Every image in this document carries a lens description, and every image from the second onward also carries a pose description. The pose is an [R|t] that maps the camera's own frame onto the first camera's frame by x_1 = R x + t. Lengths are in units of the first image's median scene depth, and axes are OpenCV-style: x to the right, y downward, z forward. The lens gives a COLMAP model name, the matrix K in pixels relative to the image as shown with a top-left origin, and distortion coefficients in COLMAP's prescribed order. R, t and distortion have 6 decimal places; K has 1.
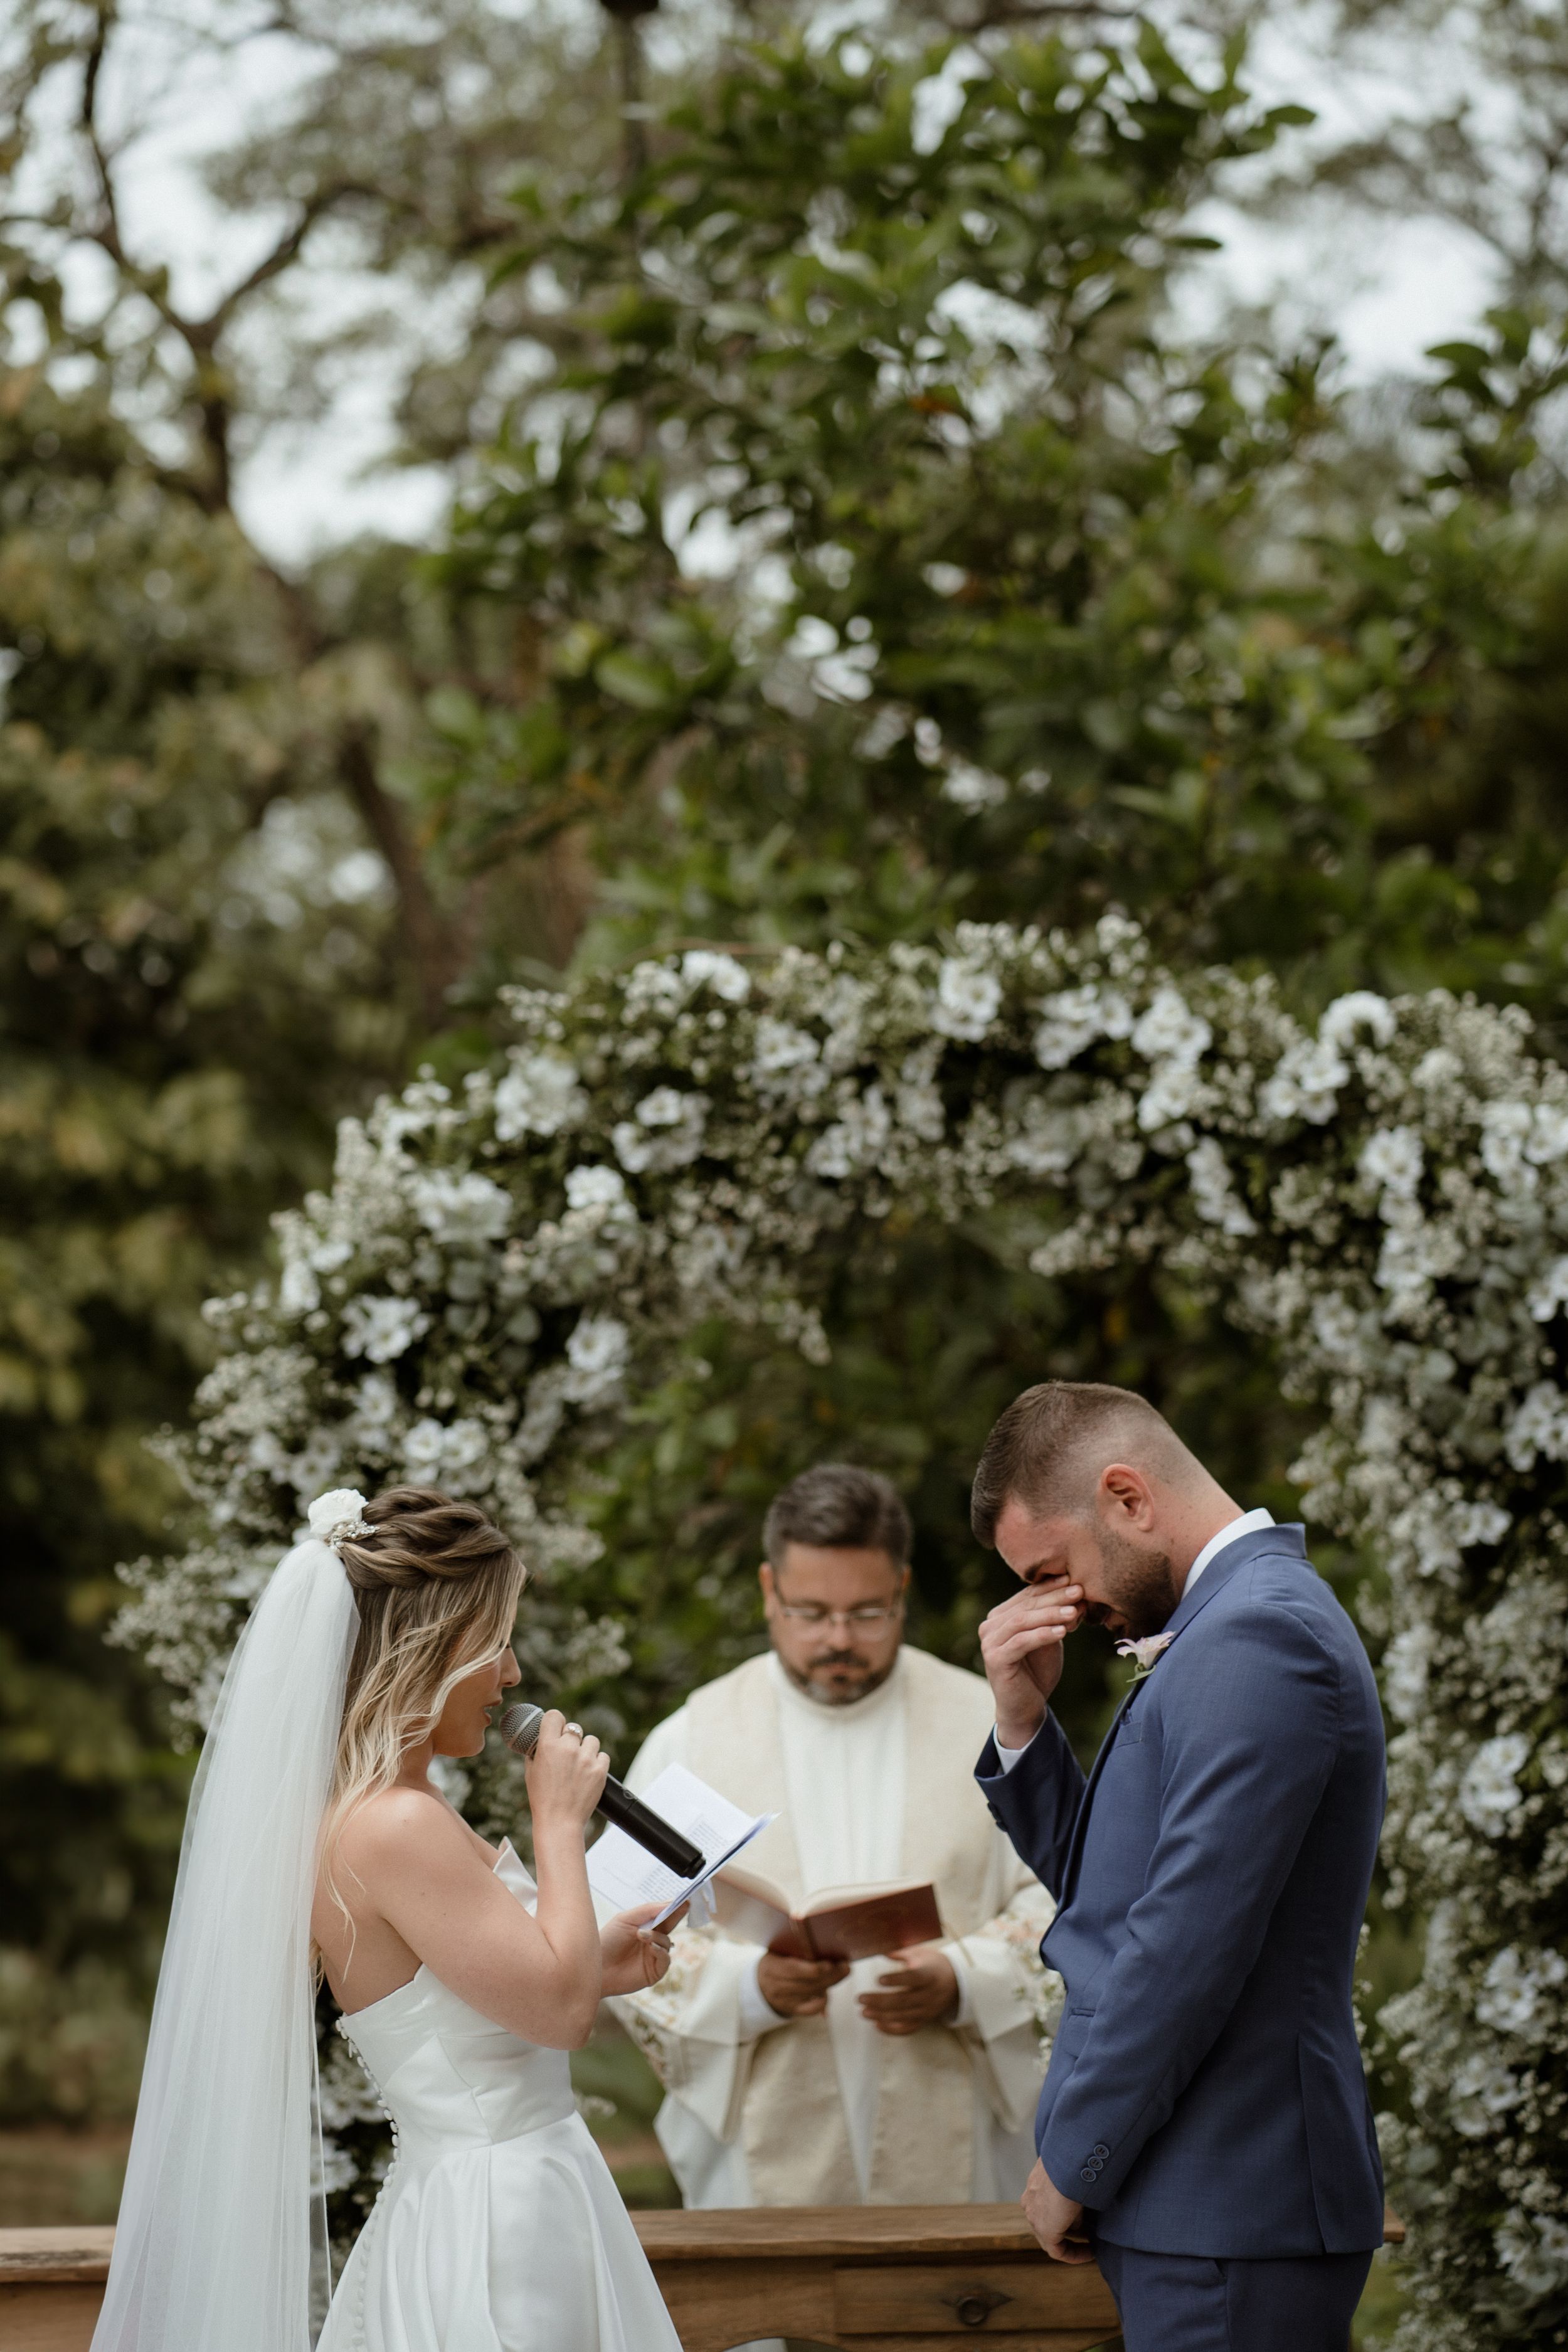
lens RADIAL K [[4653.7, 0, 787.0], [0, 4653.7, 1116.2], [0, 0, 1]] dist [-0.021808, -0.233359]
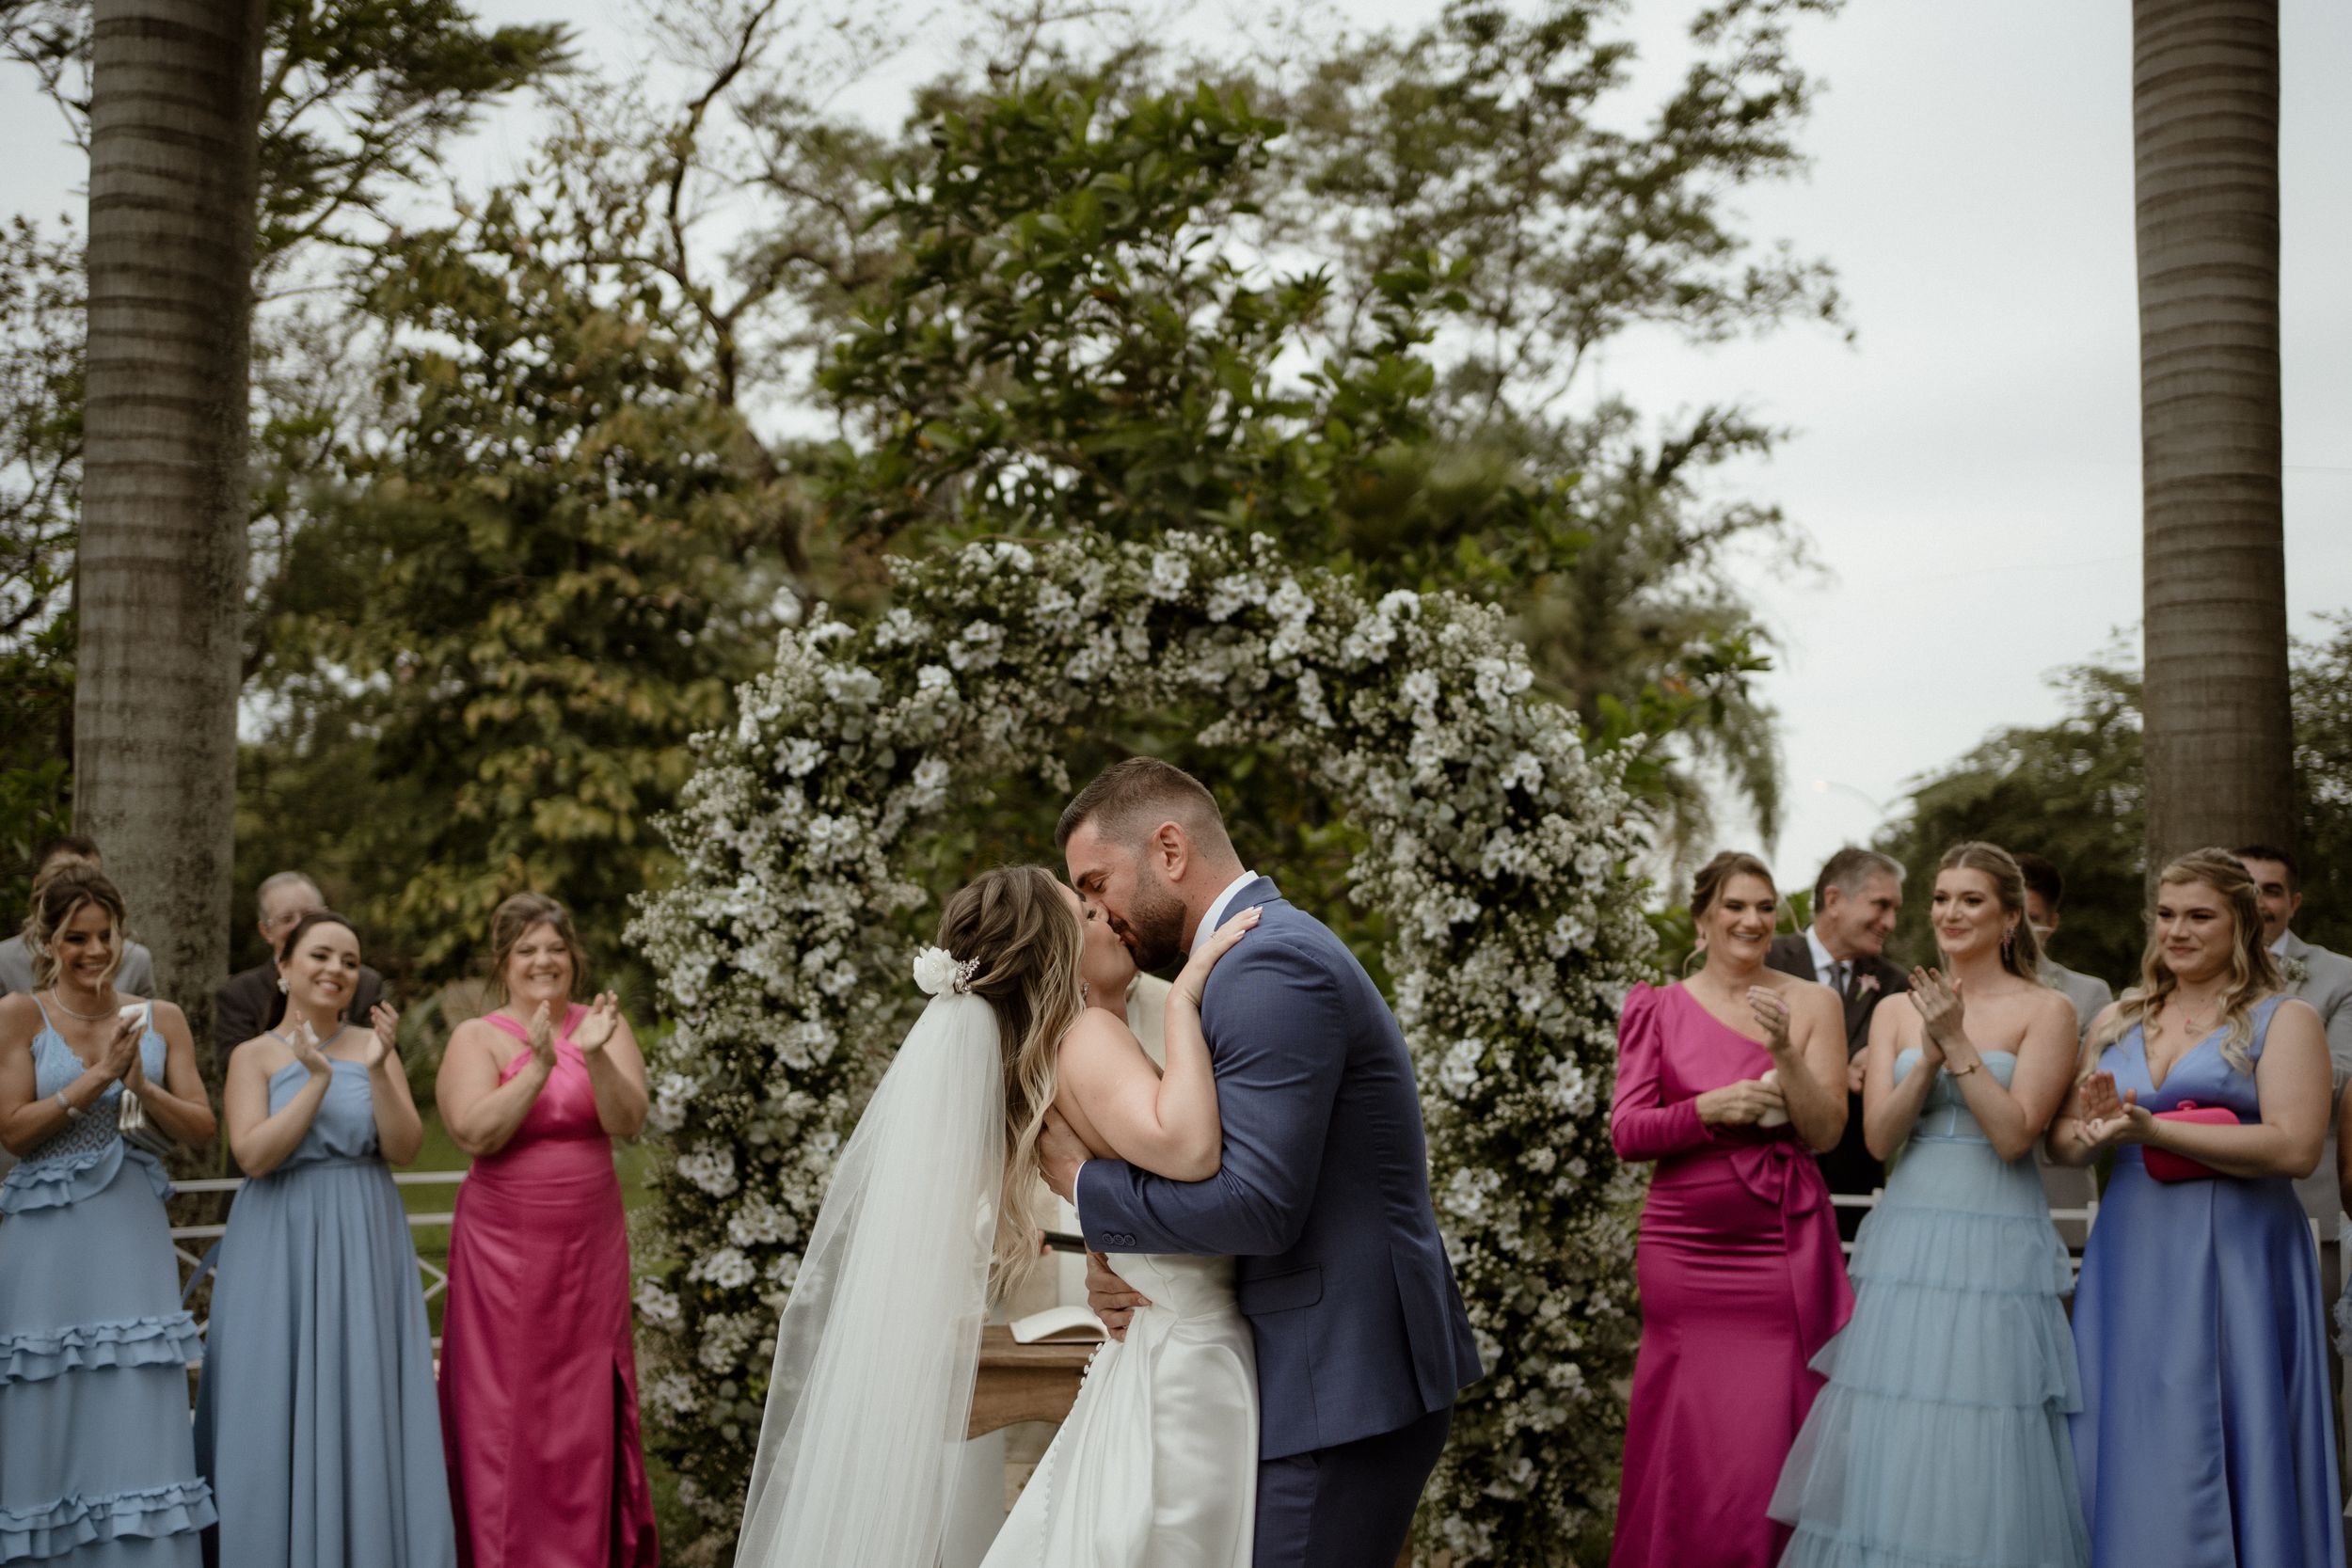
lens RADIAL K [[2101.1, 0, 1132.0], [0, 2101.1, 782.3], [0, 0, 1]] dist [-0.040109, 0.000259]
pose [[0.995457, 0.055708, 0.077212, -0.027244], [-0.057285, 0.998189, 0.018362, 0.034567], [-0.076050, -0.022702, 0.996846, 0.259982]]
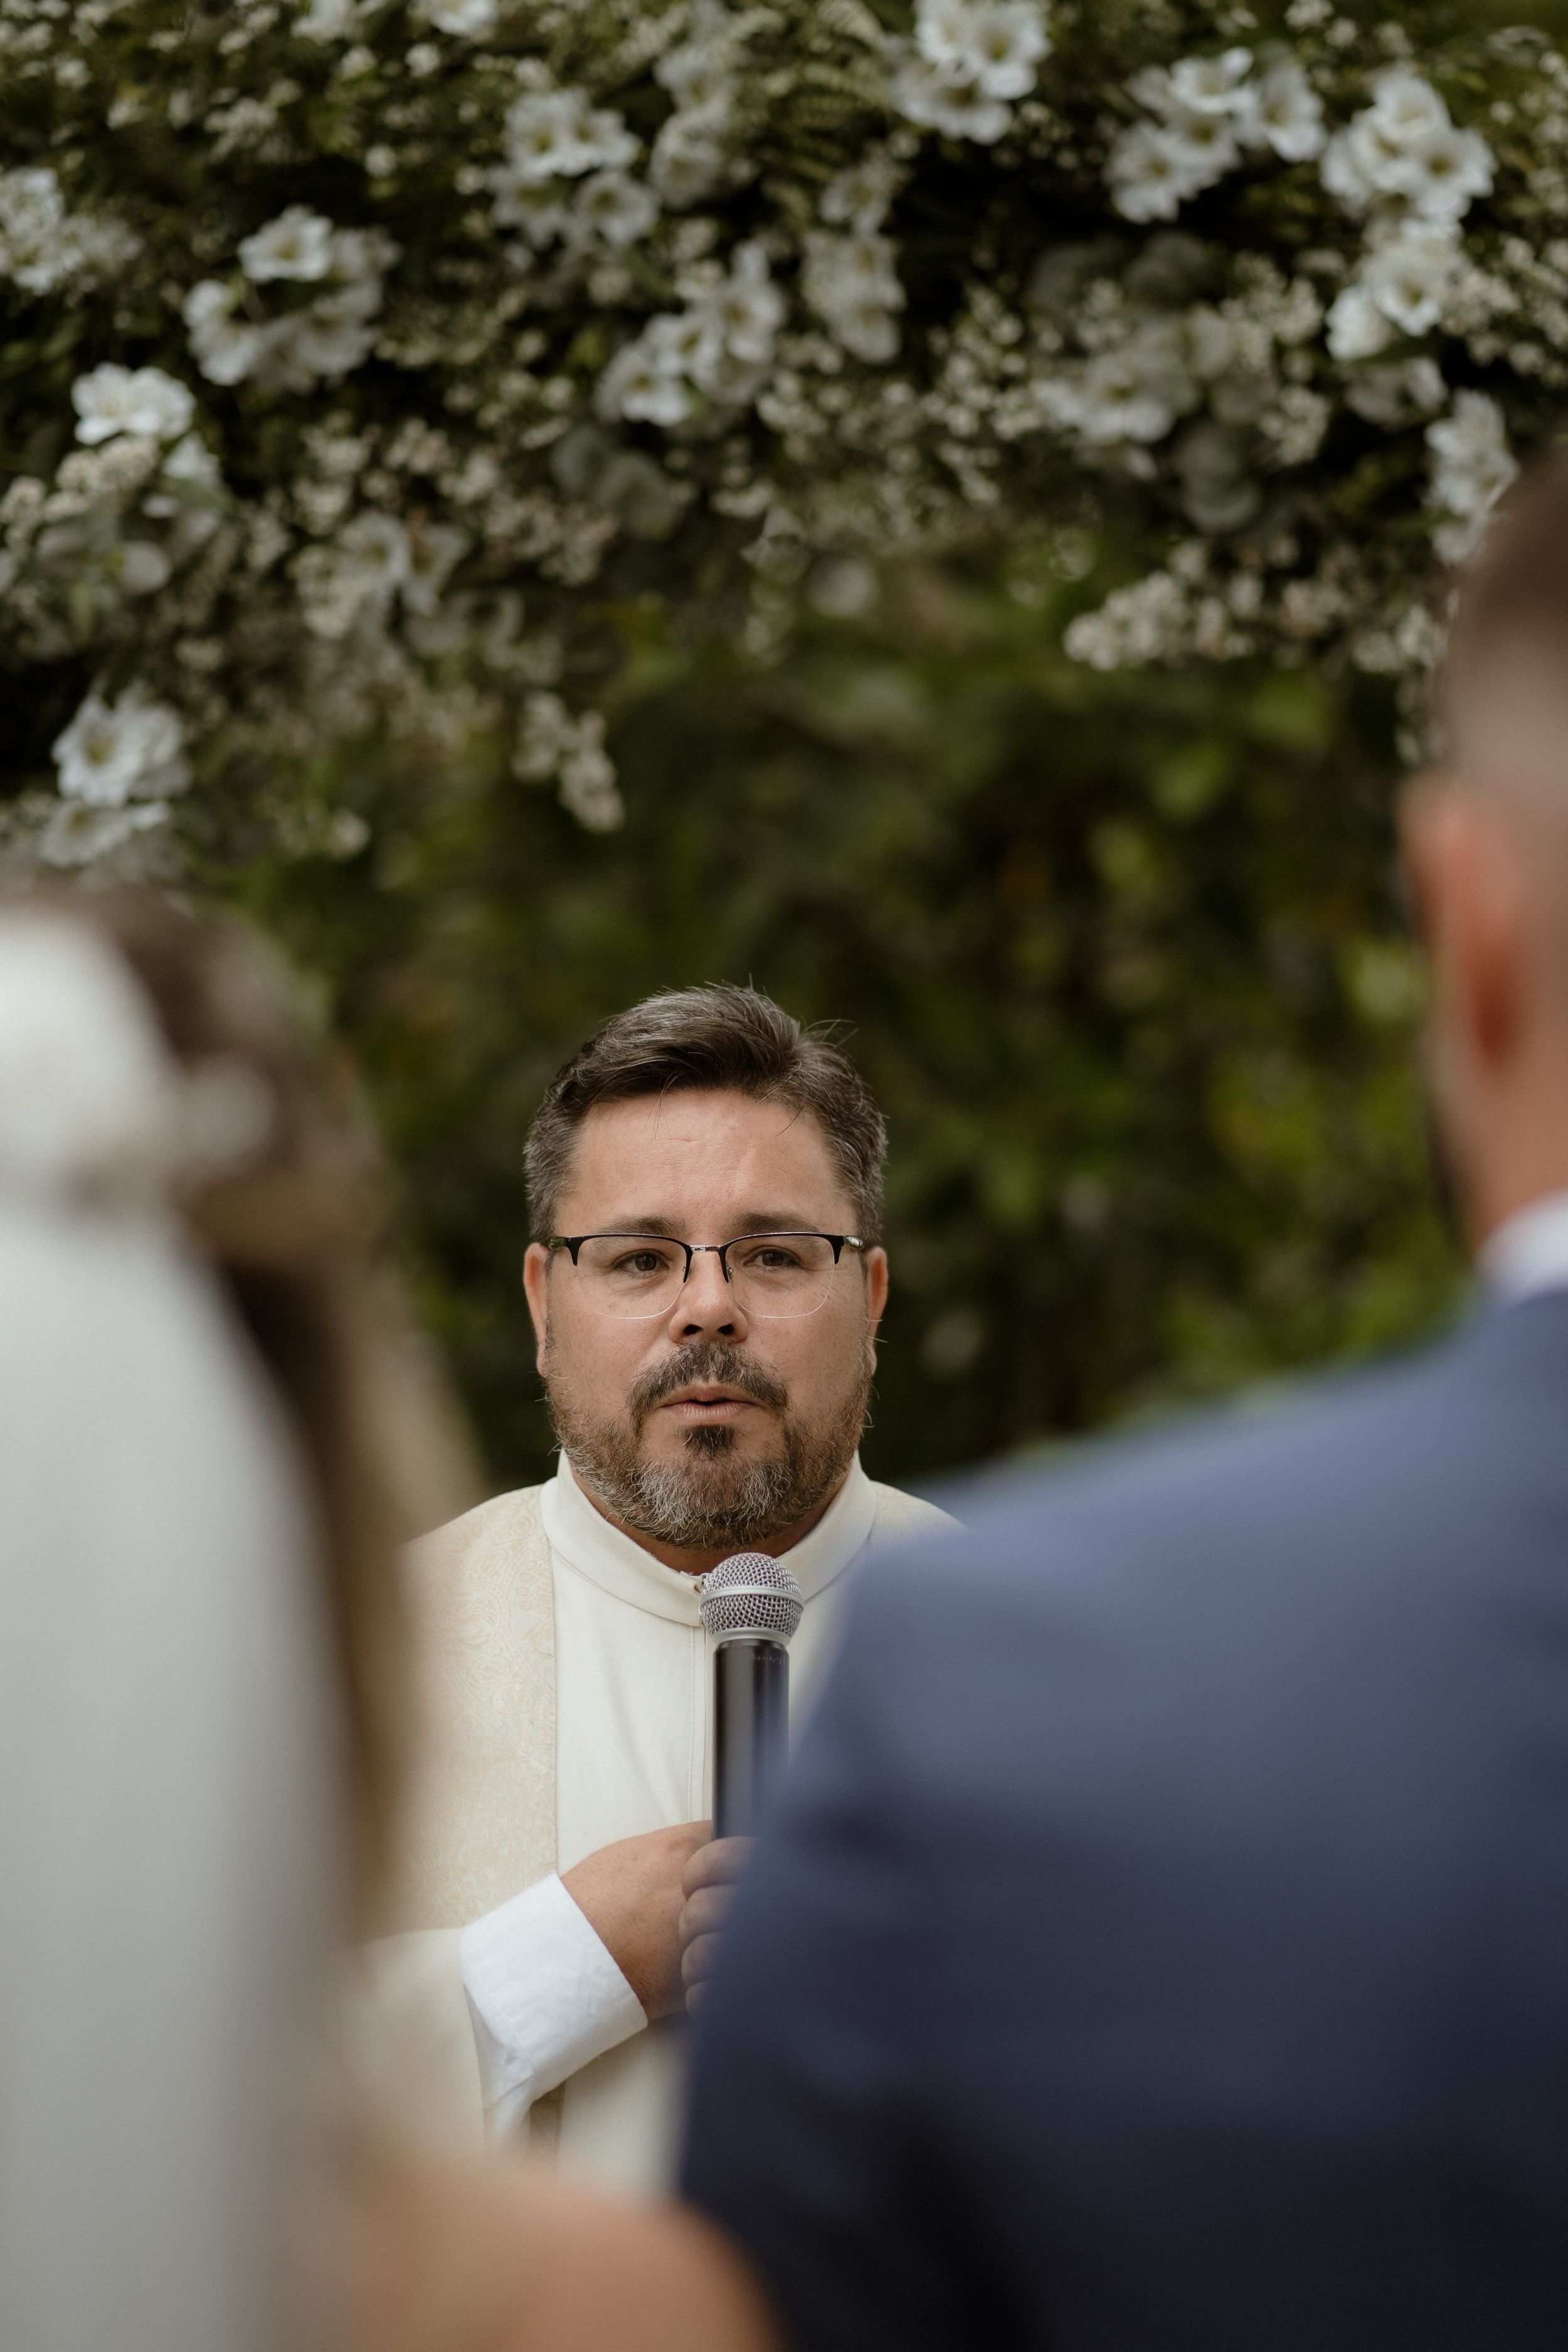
lens RADIAL K [[4653.7, 0, 787.0], [0, 4653.7, 1116.2], [0, 0, 1]] dist [-0.021808, -0.233359]
pose [[0.995683, 0.063981, 0.067240, -0.003639], [-0.068765, 0.995072, 0.071435, 0.047516], [-0.062338, -0.075750, 0.995176, 0.536186]]
